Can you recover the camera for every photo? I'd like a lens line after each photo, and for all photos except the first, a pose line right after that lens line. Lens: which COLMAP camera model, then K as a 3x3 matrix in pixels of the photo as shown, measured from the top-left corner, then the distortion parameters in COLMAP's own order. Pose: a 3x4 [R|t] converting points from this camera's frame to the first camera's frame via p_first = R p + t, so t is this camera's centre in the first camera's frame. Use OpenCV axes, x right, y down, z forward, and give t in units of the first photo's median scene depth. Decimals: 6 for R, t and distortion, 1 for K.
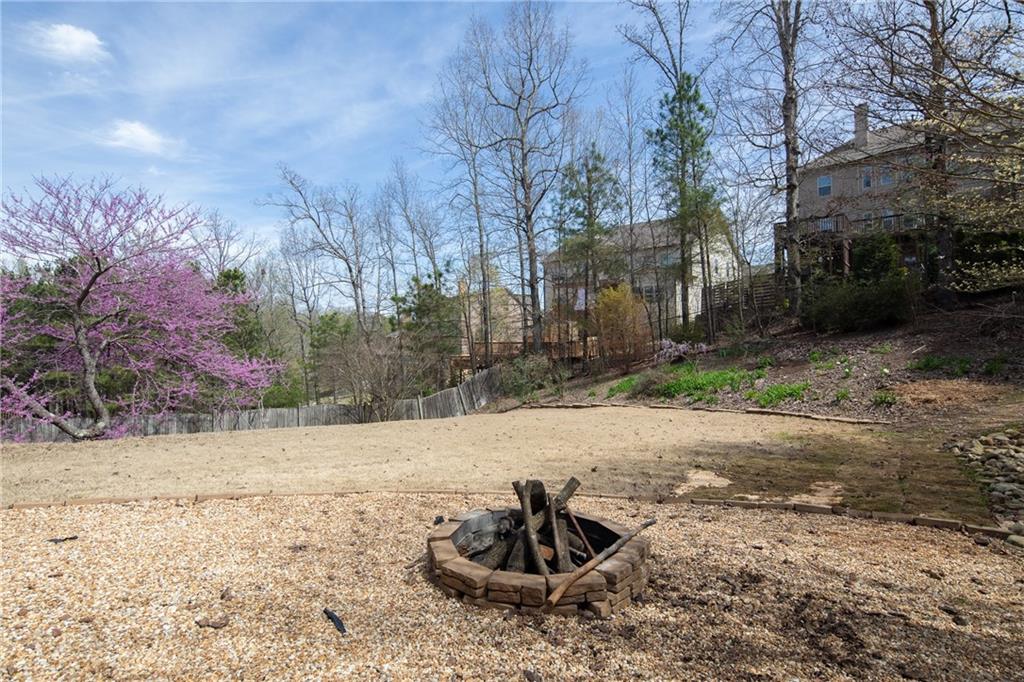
lens RADIAL K [[488.5, 0, 524.3], [0, 488.5, 342.0], [0, 0, 1]] dist [0.000691, -0.000126]
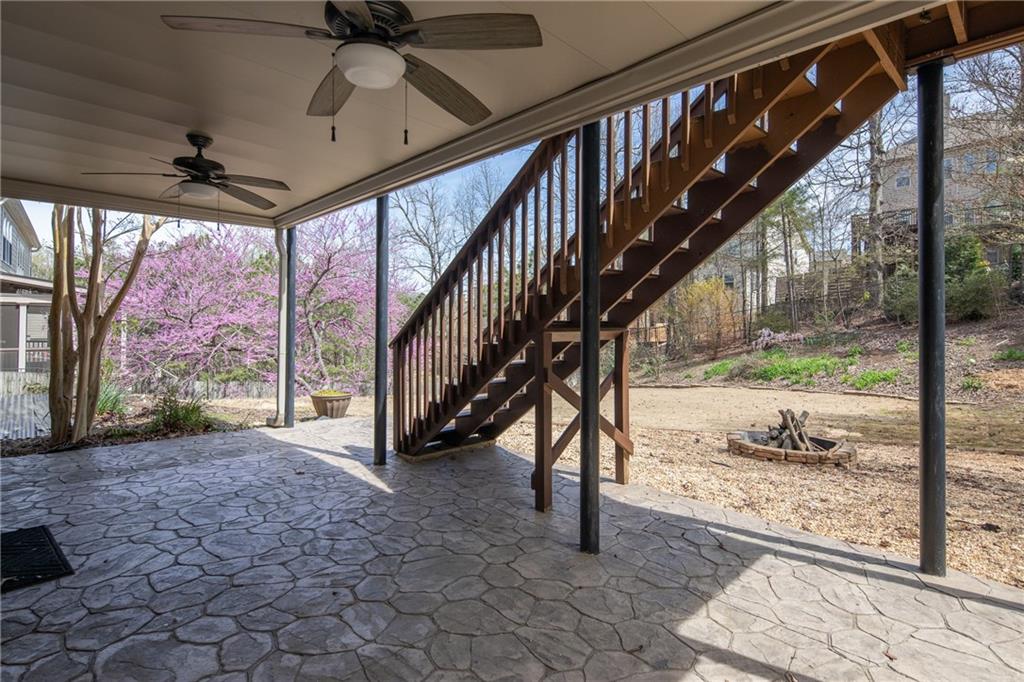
lens RADIAL K [[510.5, 0, 513.3], [0, 510.5, 329.4], [0, 0, 1]] dist [-0.009163, -0.000170]
pose [[0.996443, 0.019813, -0.081905, -0.182156], [-0.019065, 0.999769, 0.009903, -0.004274], [0.082083, -0.008306, 0.996591, -0.210474]]
